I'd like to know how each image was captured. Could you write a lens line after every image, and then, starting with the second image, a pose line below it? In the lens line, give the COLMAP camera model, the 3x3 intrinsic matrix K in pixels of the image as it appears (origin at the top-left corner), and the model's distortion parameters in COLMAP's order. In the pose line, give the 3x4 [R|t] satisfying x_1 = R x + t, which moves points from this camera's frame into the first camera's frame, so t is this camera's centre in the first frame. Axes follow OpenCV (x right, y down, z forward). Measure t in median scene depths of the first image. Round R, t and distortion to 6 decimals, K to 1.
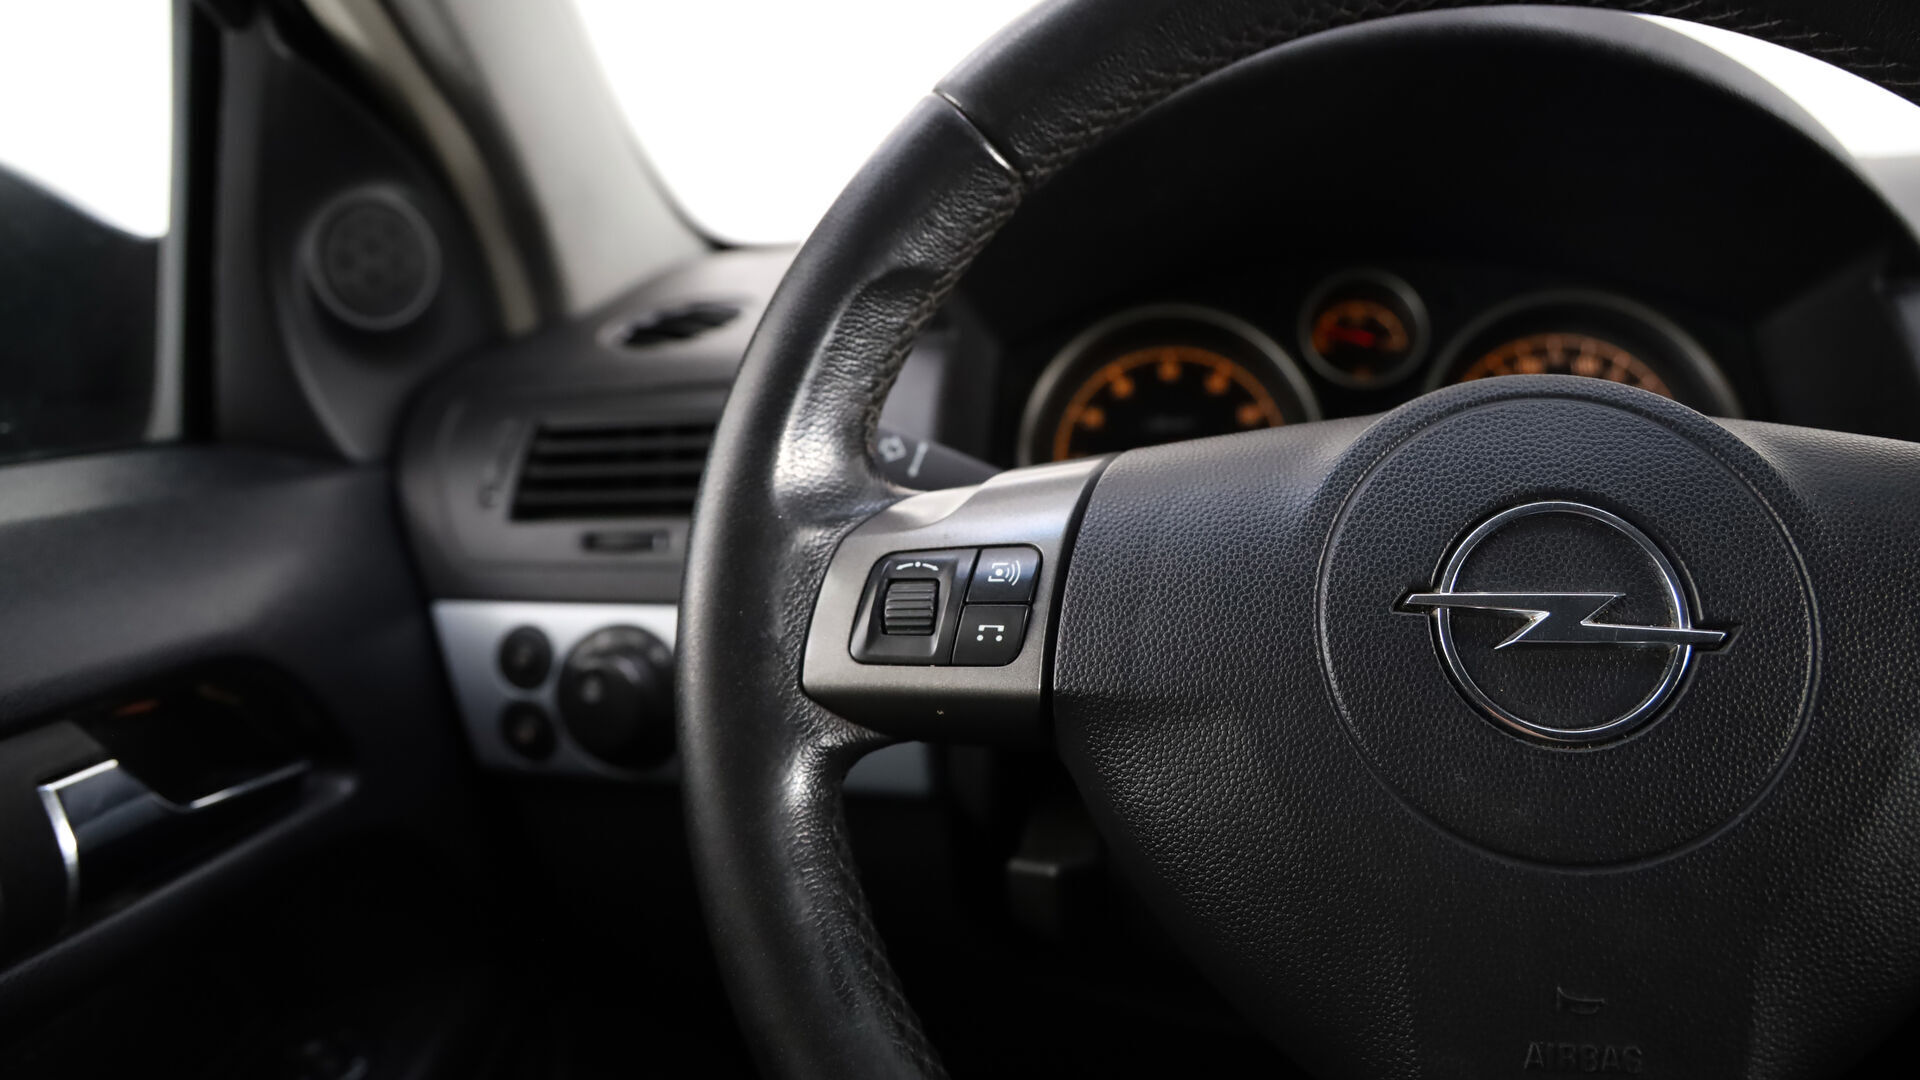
lens RADIAL K [[1339.9, 0, 949.2], [0, 1339.9, 531.5], [0, 0, 1]] dist [-0.093105, 0.046746]
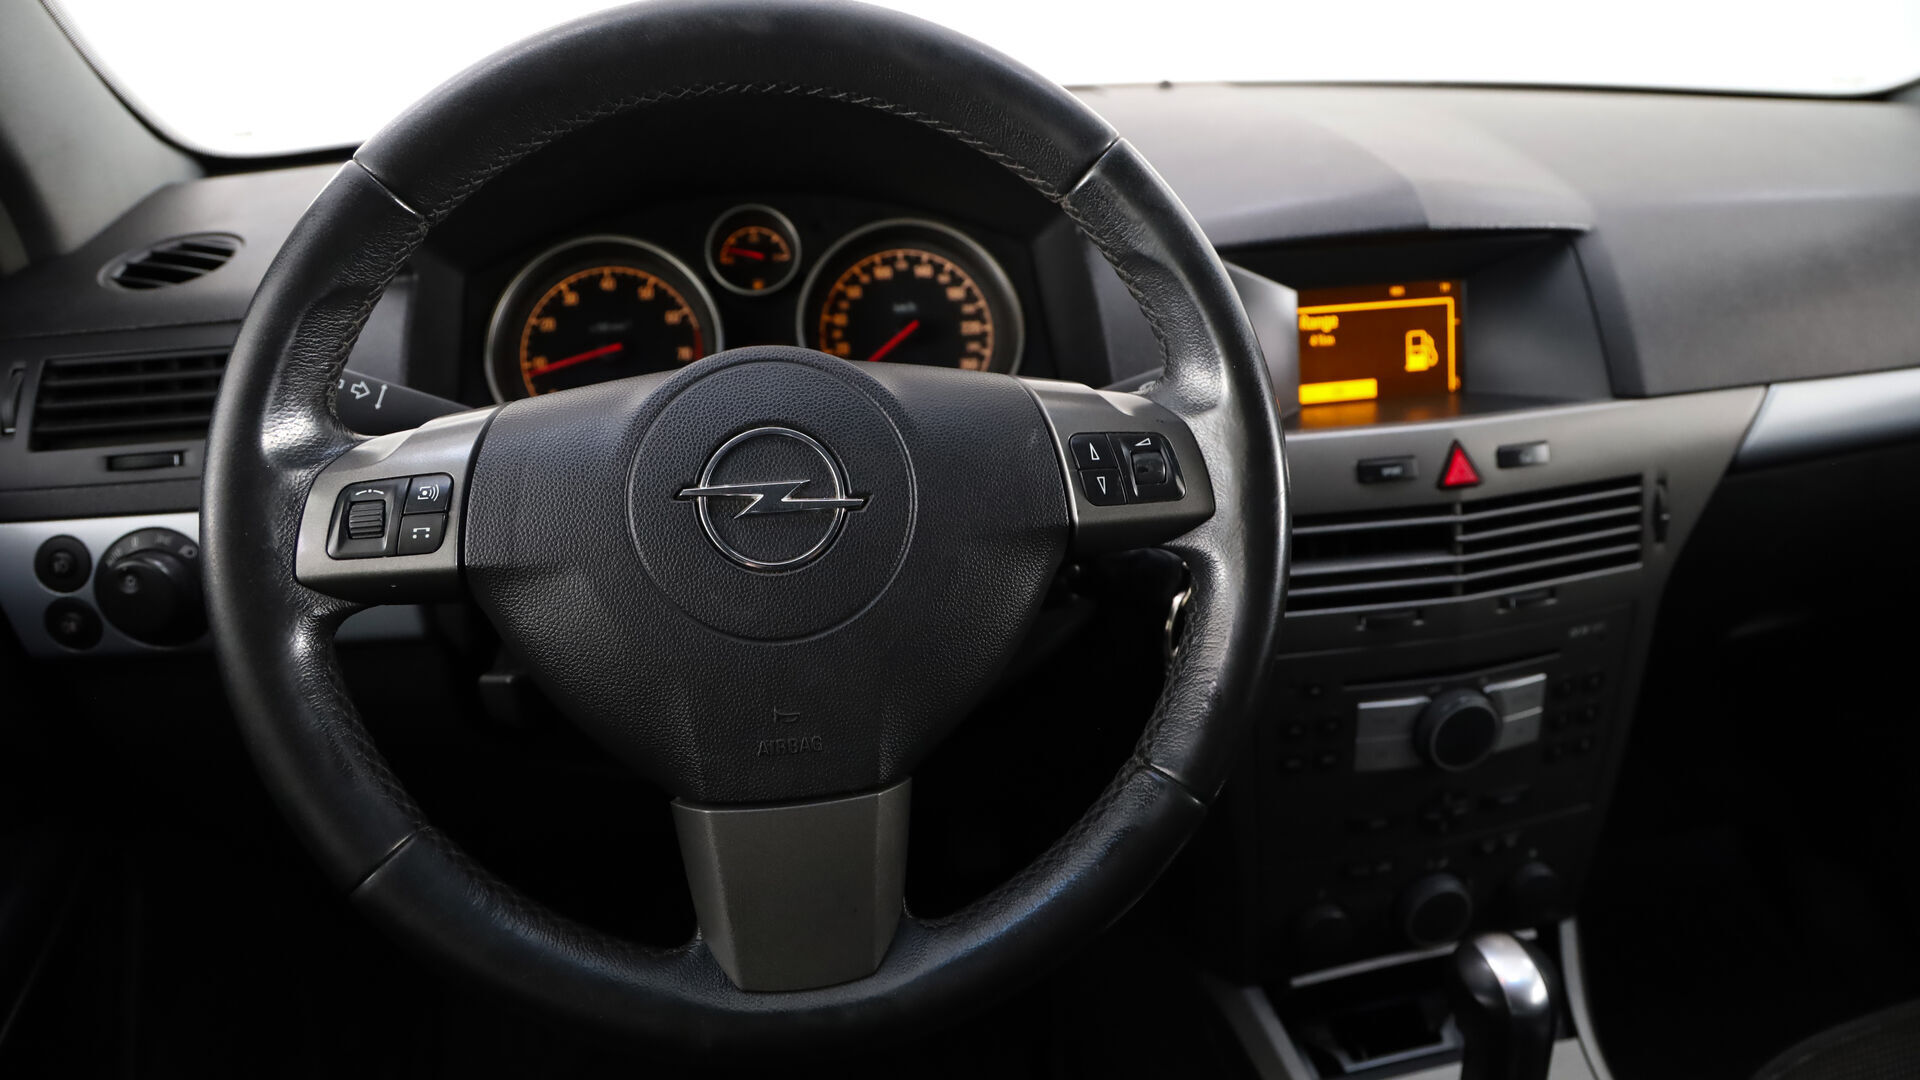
lens RADIAL K [[1372.2, 0, 1015.3], [0, 1372.2, 492.5], [0, 0, 1]] dist [-0.091425, 0.051409]
pose [[0.937686, -0.083911, 0.337201, 0.152532], [0.044140, 0.991308, 0.123938, -0.134871], [-0.344670, -0.101331, 0.933239, -0.699788]]
